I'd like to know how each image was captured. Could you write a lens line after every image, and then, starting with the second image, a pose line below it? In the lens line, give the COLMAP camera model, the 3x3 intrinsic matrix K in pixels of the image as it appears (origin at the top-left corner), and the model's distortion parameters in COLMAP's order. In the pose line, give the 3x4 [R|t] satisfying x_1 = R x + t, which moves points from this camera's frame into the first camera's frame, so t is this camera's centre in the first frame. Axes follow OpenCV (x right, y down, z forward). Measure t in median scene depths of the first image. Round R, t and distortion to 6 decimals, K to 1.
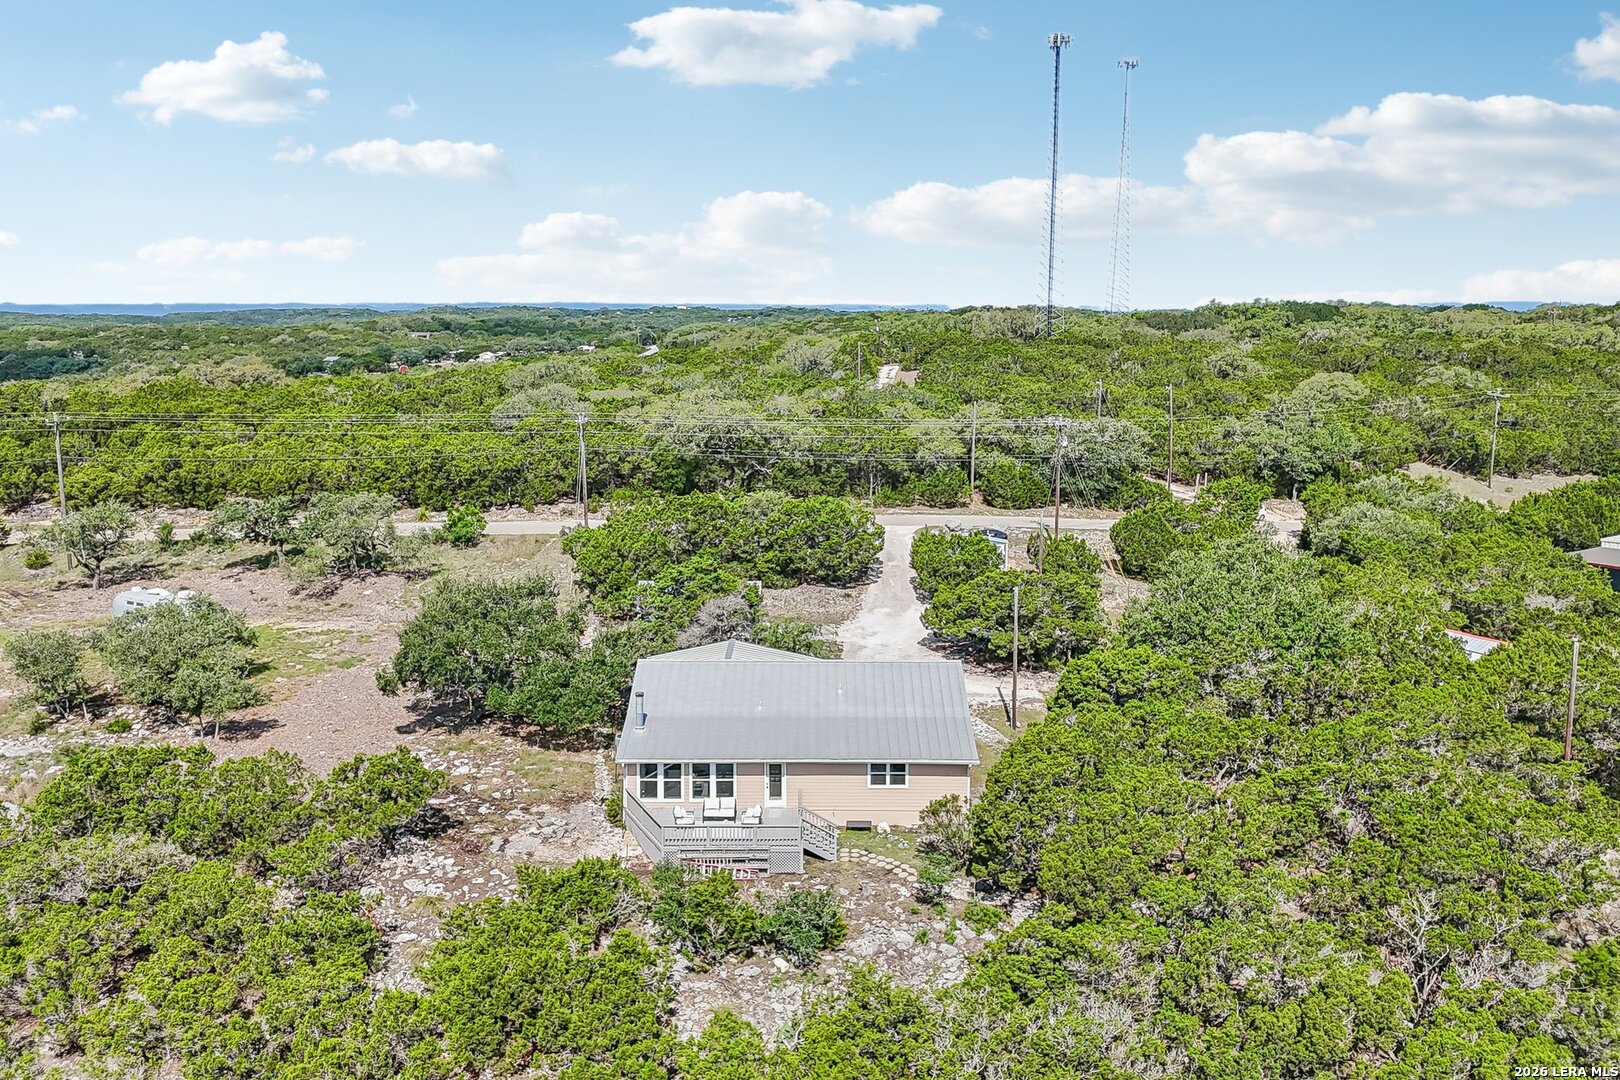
lens RADIAL K [[1472.9, 0, 813.3], [0, 1472.9, 500.6], [0, 0, 1]] dist [0.062293, -0.030312]
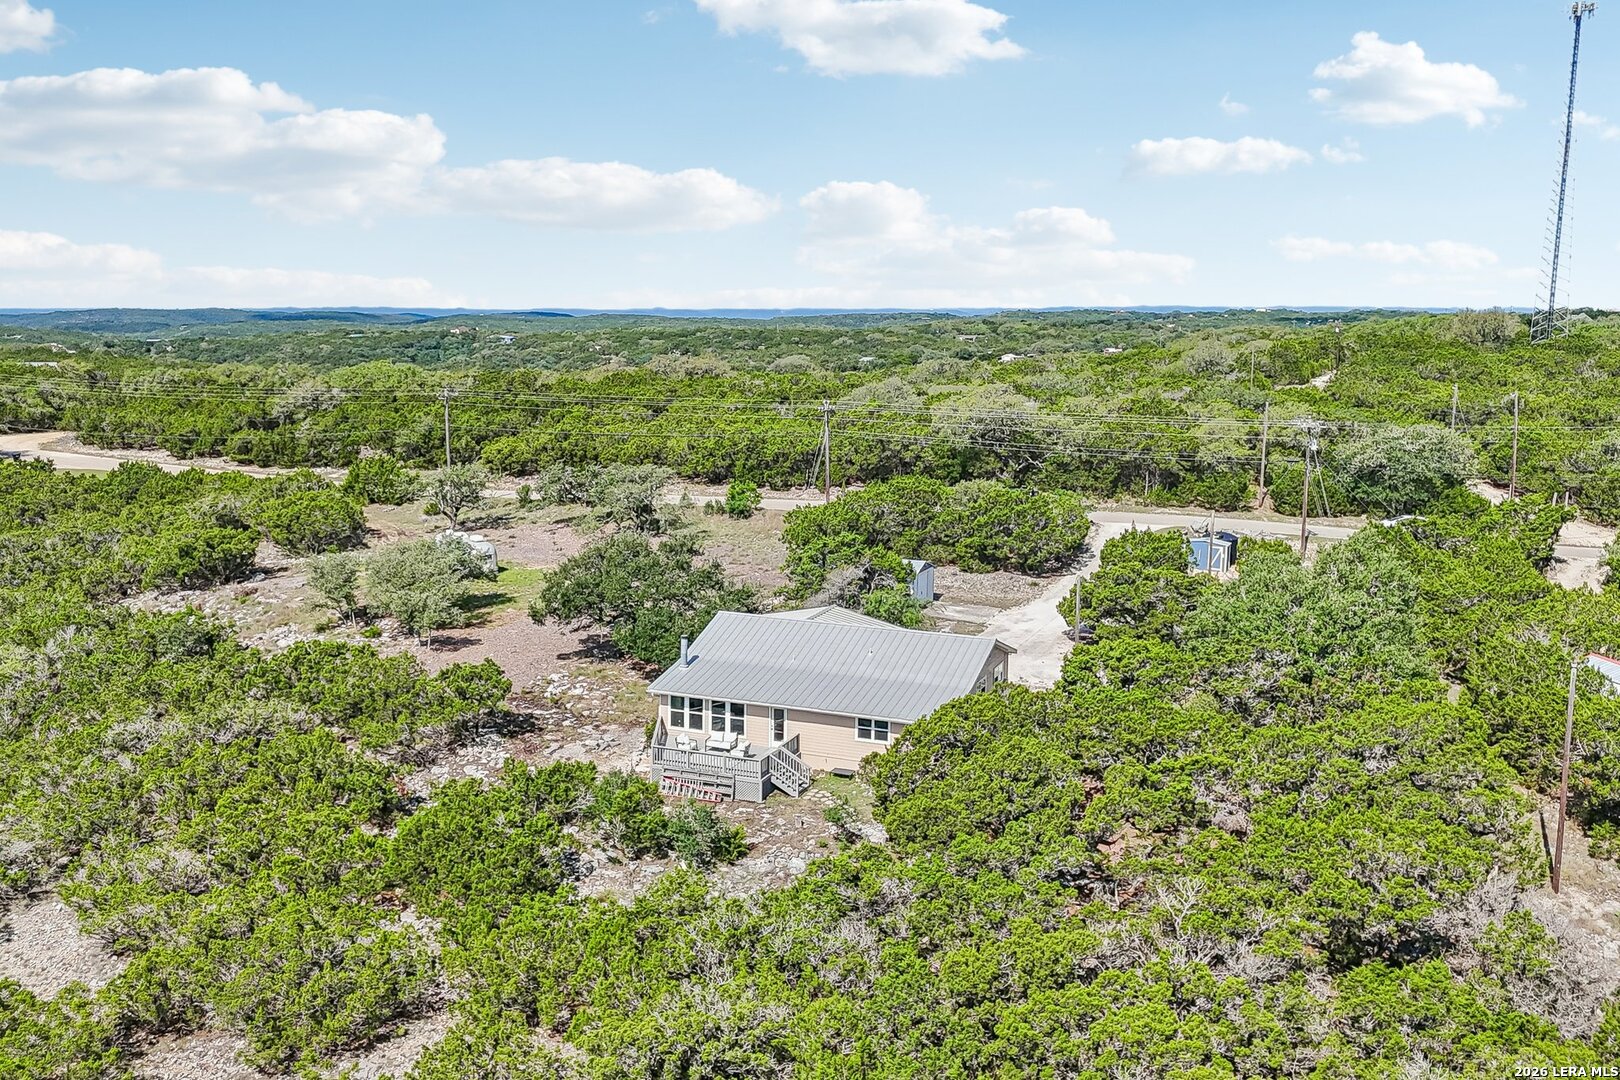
lens RADIAL K [[1472.9, 0, 813.3], [0, 1472.9, 500.6], [0, 0, 1]] dist [0.062293, -0.030312]
pose [[0.920595, 0.053971, -0.386771, 0.369953], [-0.055200, 0.998444, 0.007937, 0.009003], [0.386598, 0.014043, 0.922142, -0.020840]]
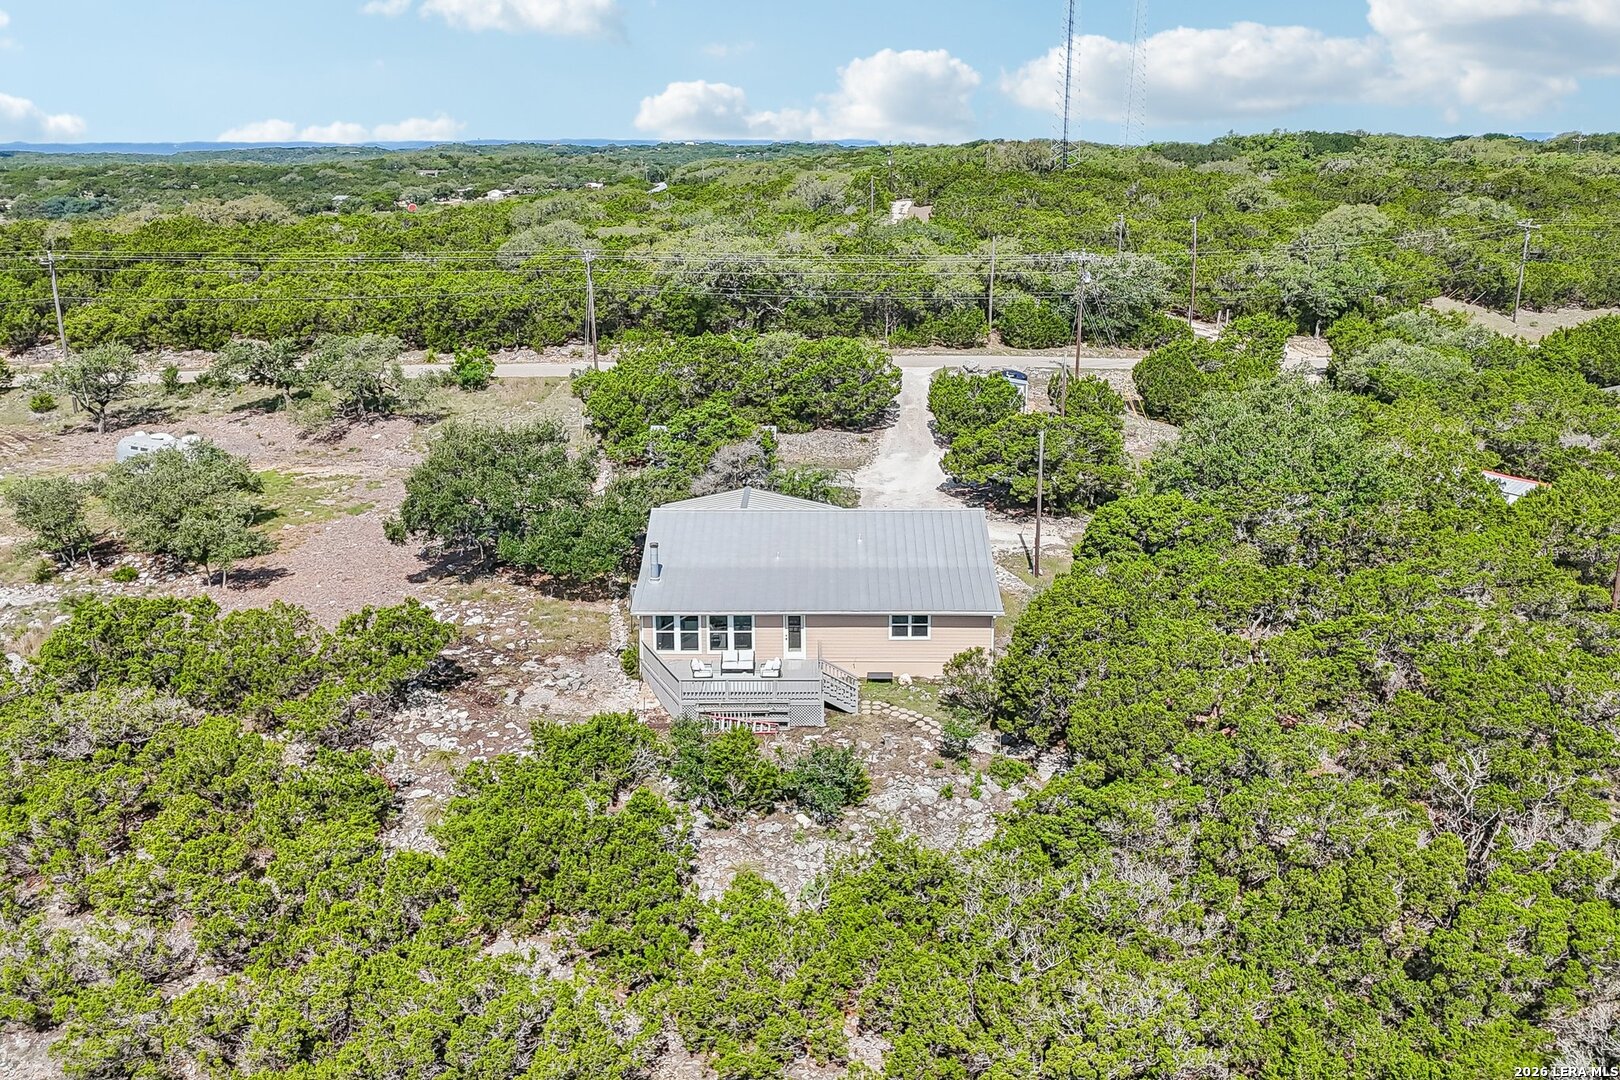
lens RADIAL K [[1428.9, 0, 810.0], [0, 1428.9, 540.0], [0, 0, 1]] dist [0.081574, -0.104592]
pose [[0.999954, -0.003369, -0.008975, -0.005938], [0.004576, 0.990405, 0.138119, -0.001144], [0.008424, -0.138154, 0.990375, 0.063871]]
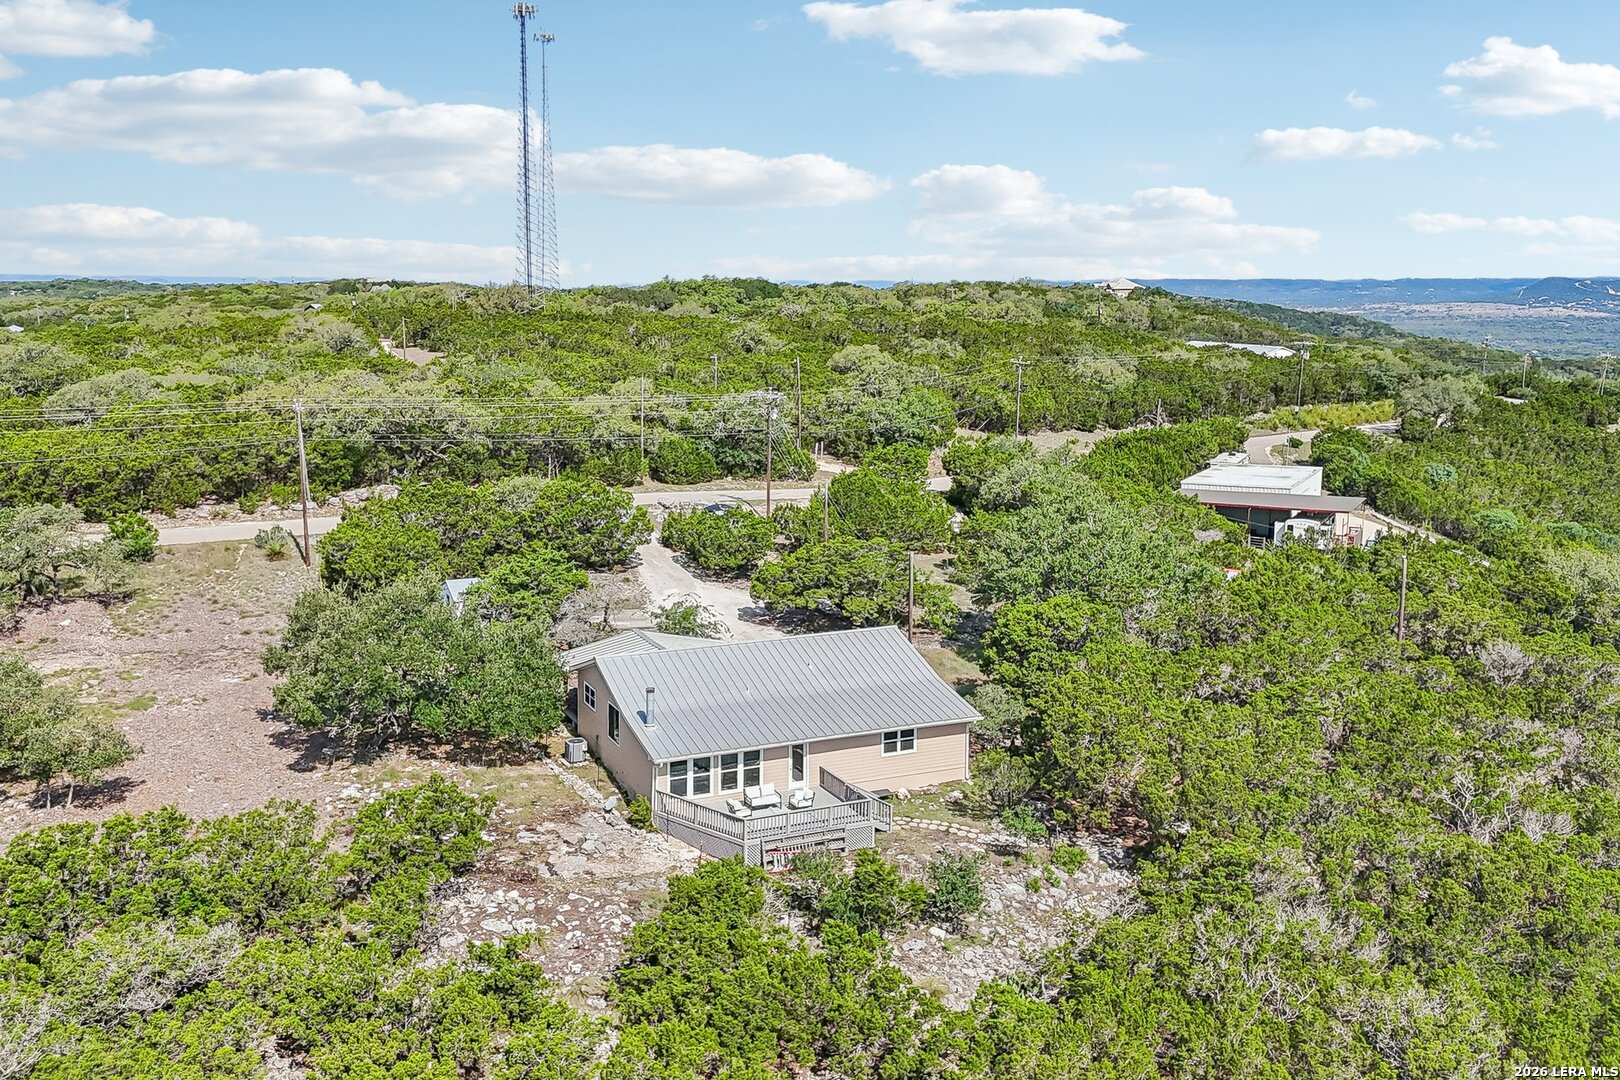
lens RADIAL K [[1513.1, 0, 771.7], [0, 1513.1, 530.7], [0, 0, 1]] dist [0.067266, -0.018125]
pose [[0.911855, -0.067514, 0.404921, -0.382888], [0.055116, 0.997587, 0.042214, -0.005158], [-0.406795, -0.016176, 0.913376, 0.082881]]
